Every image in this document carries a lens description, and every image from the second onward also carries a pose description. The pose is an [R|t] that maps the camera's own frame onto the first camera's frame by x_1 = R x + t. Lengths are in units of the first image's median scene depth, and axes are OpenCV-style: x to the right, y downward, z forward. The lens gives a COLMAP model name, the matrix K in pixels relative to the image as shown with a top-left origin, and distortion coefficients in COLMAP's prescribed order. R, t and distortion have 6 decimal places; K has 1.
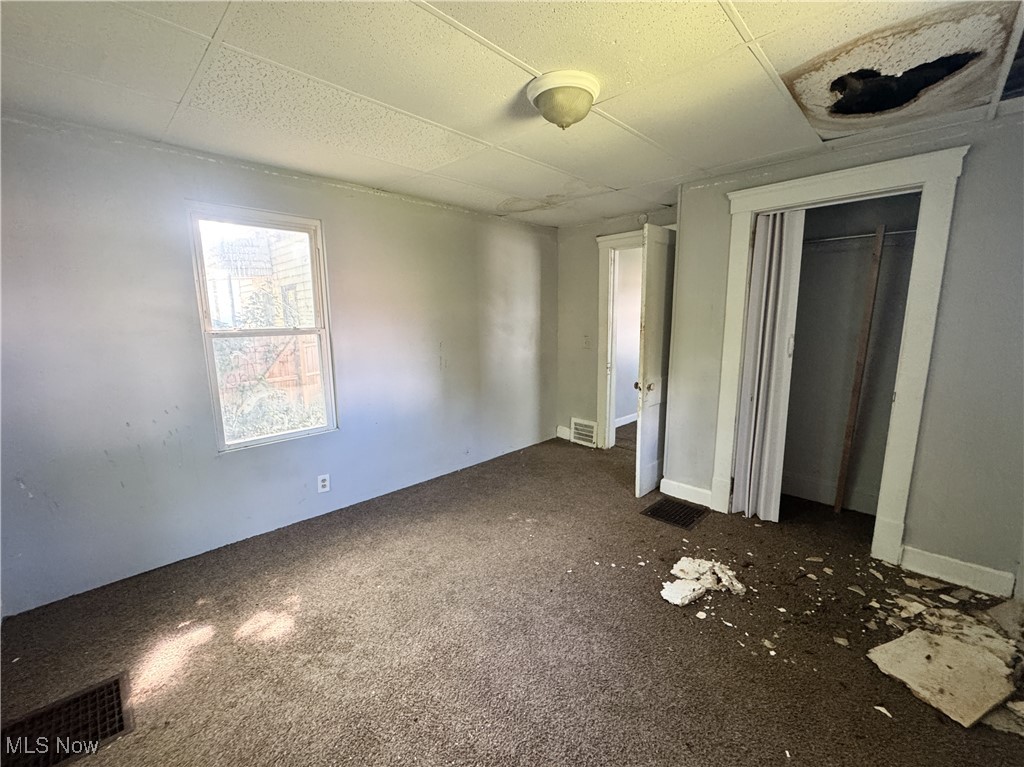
lens RADIAL K [[418.1, 0, 508.6], [0, 418.1, 383.5], [0, 0, 1]] dist [-0.002646, 0.000200]
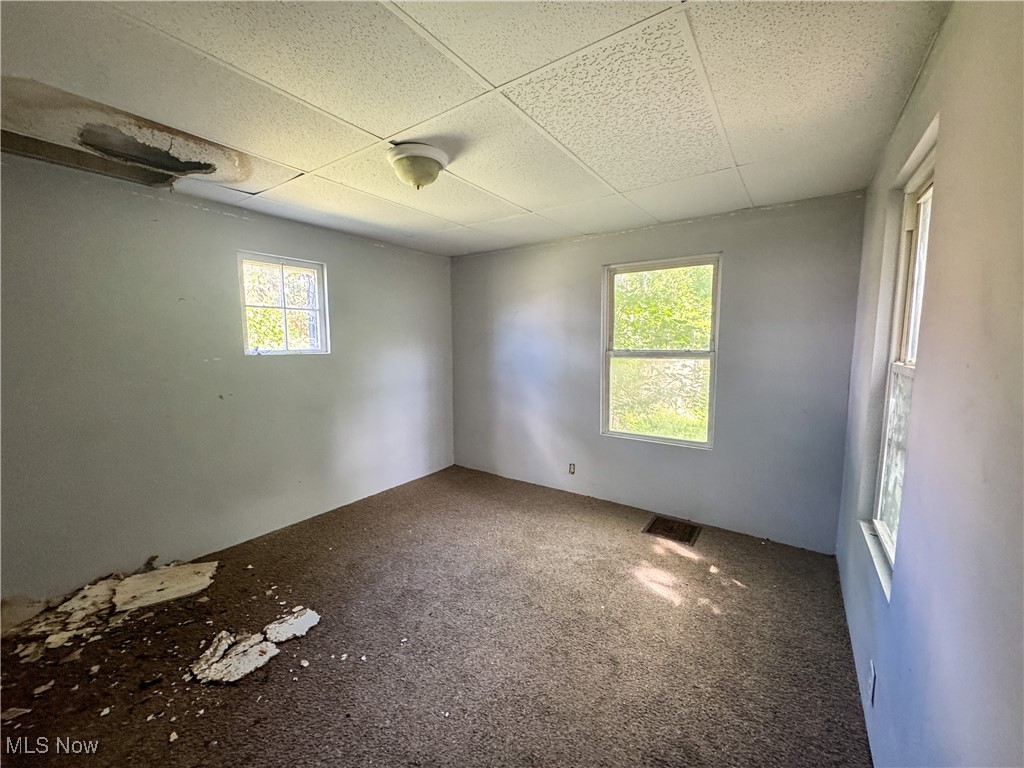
lens RADIAL K [[418.1, 0, 508.6], [0, 418.1, 384.0], [0, 0, 1]] dist [-0.002646, 0.000200]
pose [[-0.987516, 0.022560, -0.155897, 0.066062], [-0.020399, 0.963041, 0.268581, -0.338857], [0.156194, 0.268408, -0.950558, 2.007099]]
